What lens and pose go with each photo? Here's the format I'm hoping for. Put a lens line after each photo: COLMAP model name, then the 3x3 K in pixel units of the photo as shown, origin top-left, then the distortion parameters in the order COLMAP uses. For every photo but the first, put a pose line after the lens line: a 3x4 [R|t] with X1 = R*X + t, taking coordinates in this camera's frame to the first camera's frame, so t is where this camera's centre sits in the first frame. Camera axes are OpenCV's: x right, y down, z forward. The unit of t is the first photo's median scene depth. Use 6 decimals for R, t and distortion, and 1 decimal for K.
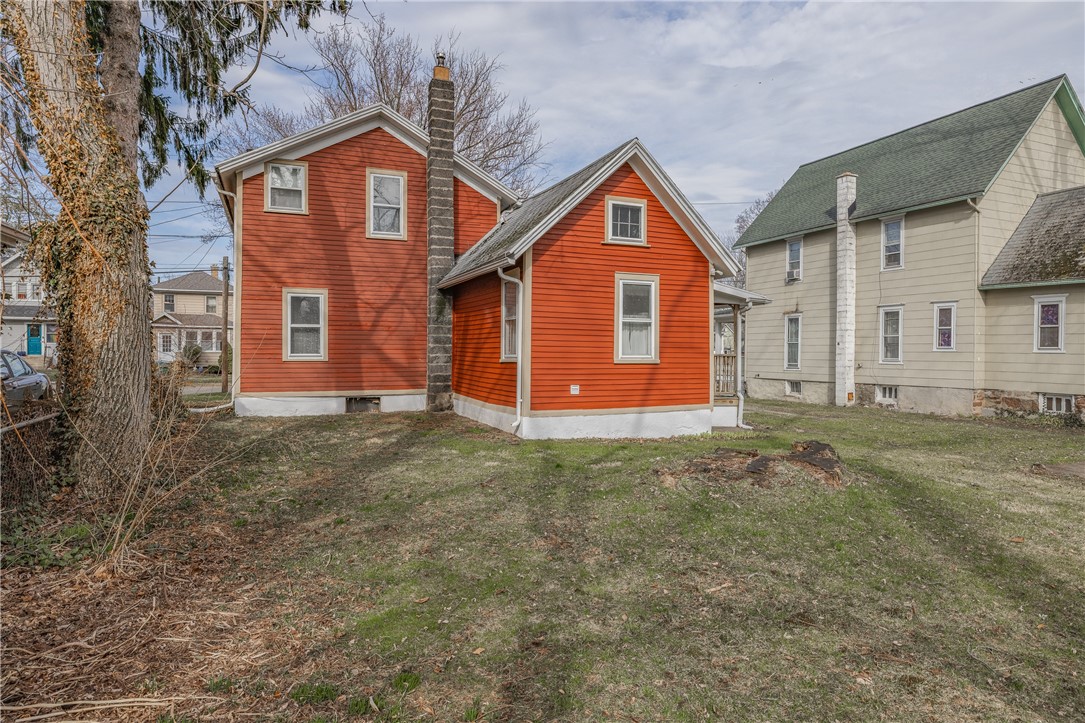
lens RADIAL K [[634.5, 0, 542.6], [0, 634.5, 357.2], [0, 0, 1]] dist [-0.009006, 0.003711]
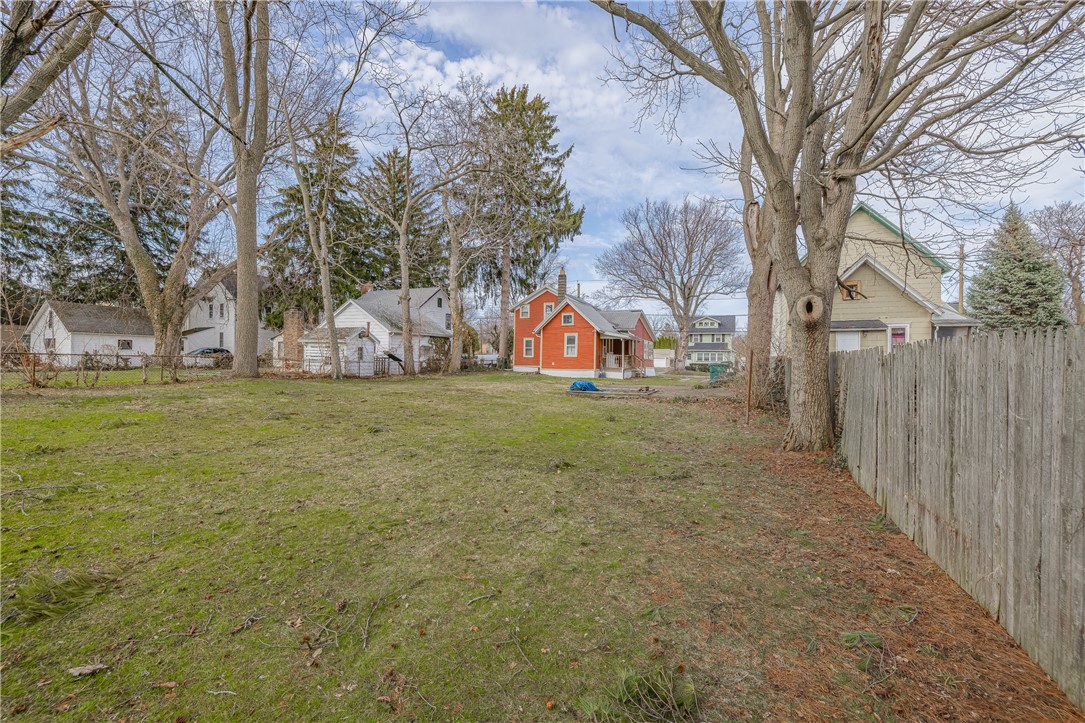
lens RADIAL K [[462.7, 0, 537.4], [0, 462.7, 354.8], [0, 0, 1]] dist [0.000954, 0.000816]
pose [[0.681980, -0.003186, -0.731364, 1.587033], [-0.013946, 0.999752, -0.017360, 0.035759], [0.731238, 0.022039, 0.681766, -0.781478]]
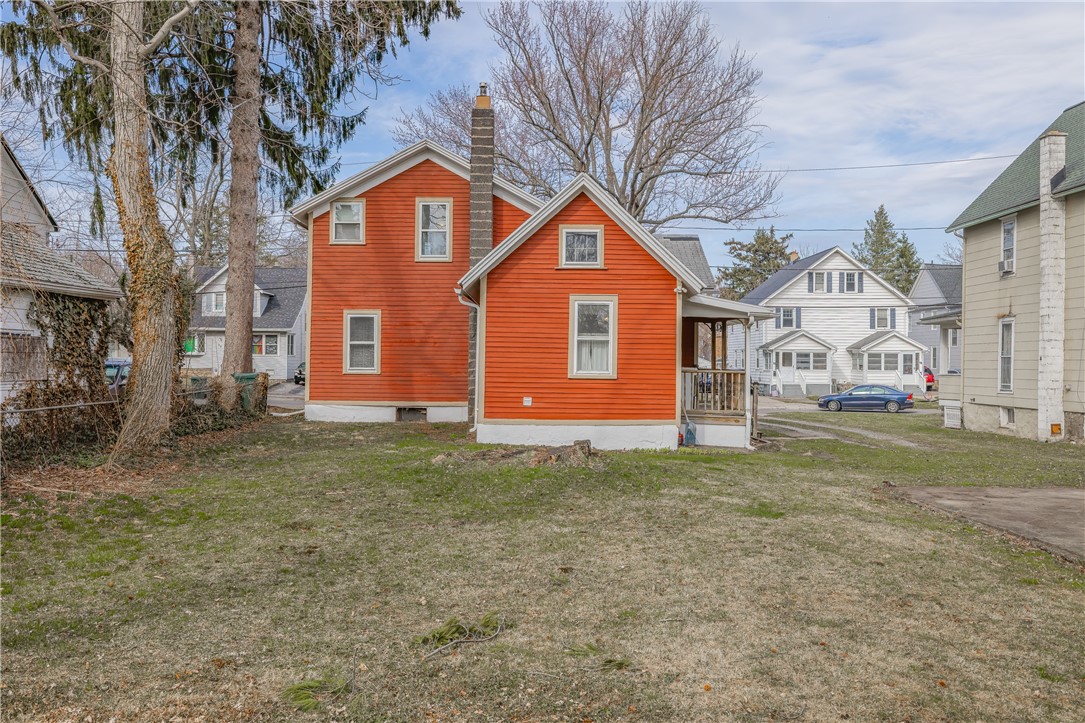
lens RADIAL K [[911.7, 0, 539.6], [0, 911.7, 357.3], [0, 0, 1]] dist [0.002287, -0.002430]
pose [[0.920908, 0.002044, -0.389775, 0.531016], [-0.008633, 0.999848, -0.015154, -0.001729], [0.389685, 0.017321, 0.920785, -0.358782]]
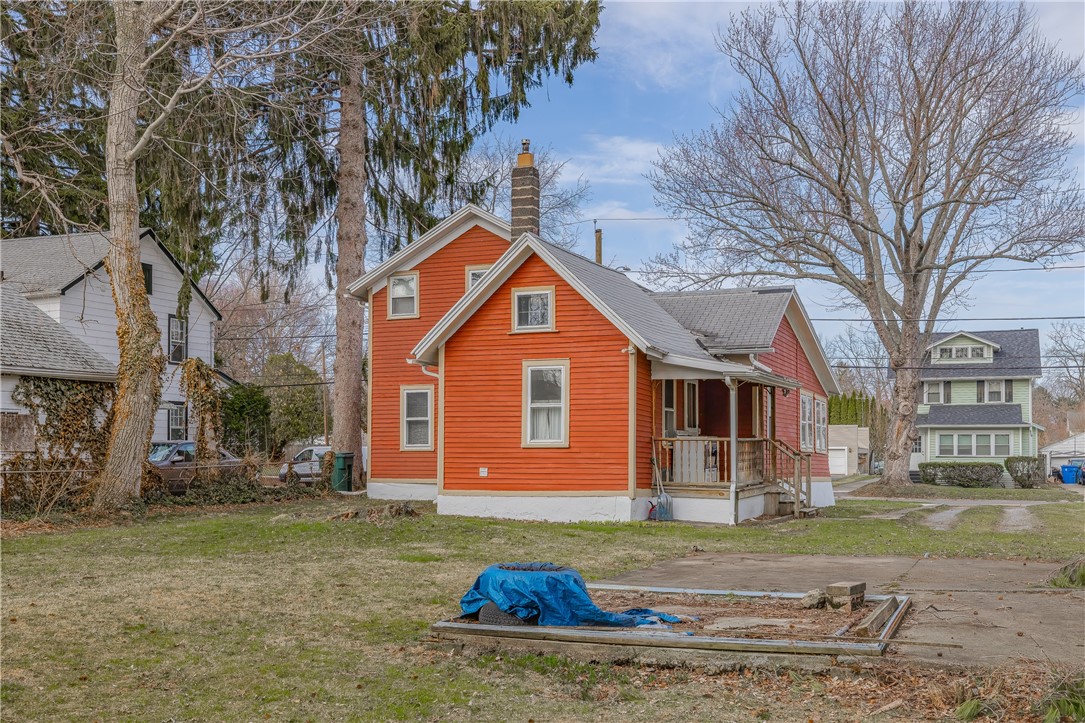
lens RADIAL K [[1138.7, 0, 598.5], [0, 1138.7, 445.7], [0, 0, 1]] dist [0.002114, 0.000000]
pose [[0.728706, -0.012444, -0.684714, 1.165820], [0.000085, 0.999837, -0.018080, 0.031496], [0.684827, 0.013116, 0.728588, -0.215901]]
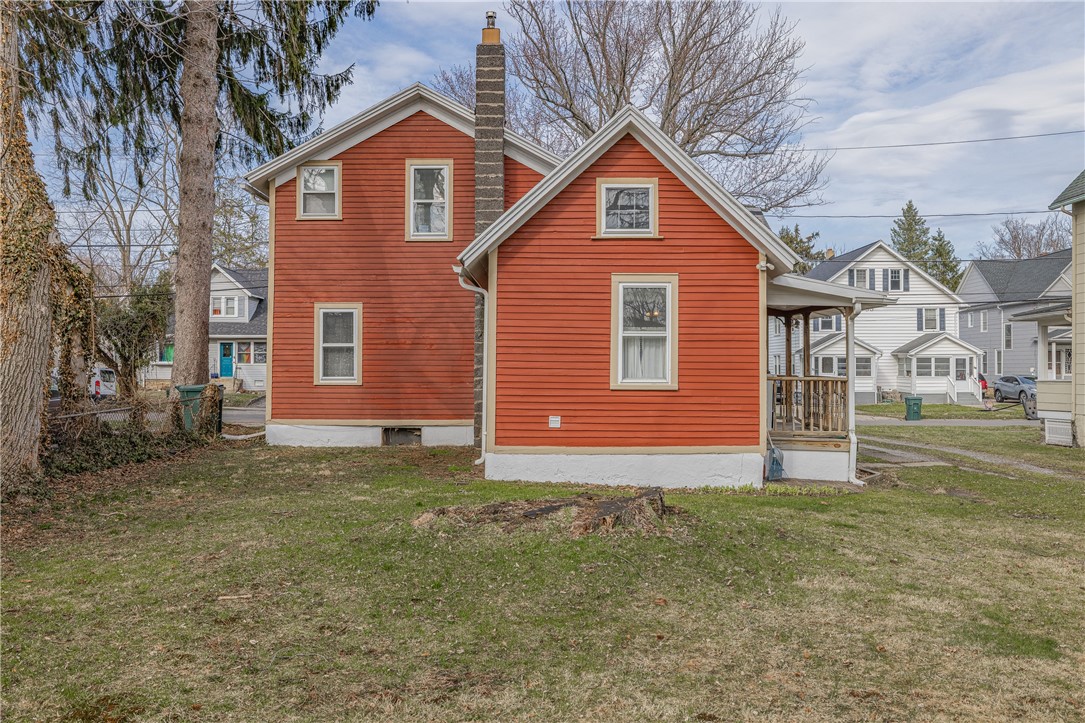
lens RADIAL K [[926.9, 0, 543.4], [0, 926.9, 356.3], [0, 0, 1]] dist [-0.005359, 0.013180]
pose [[0.918112, -0.008062, -0.396239, 0.386489], [-0.002089, 0.999681, -0.025181, -0.001896], [0.396316, 0.023947, 0.917802, -0.069663]]
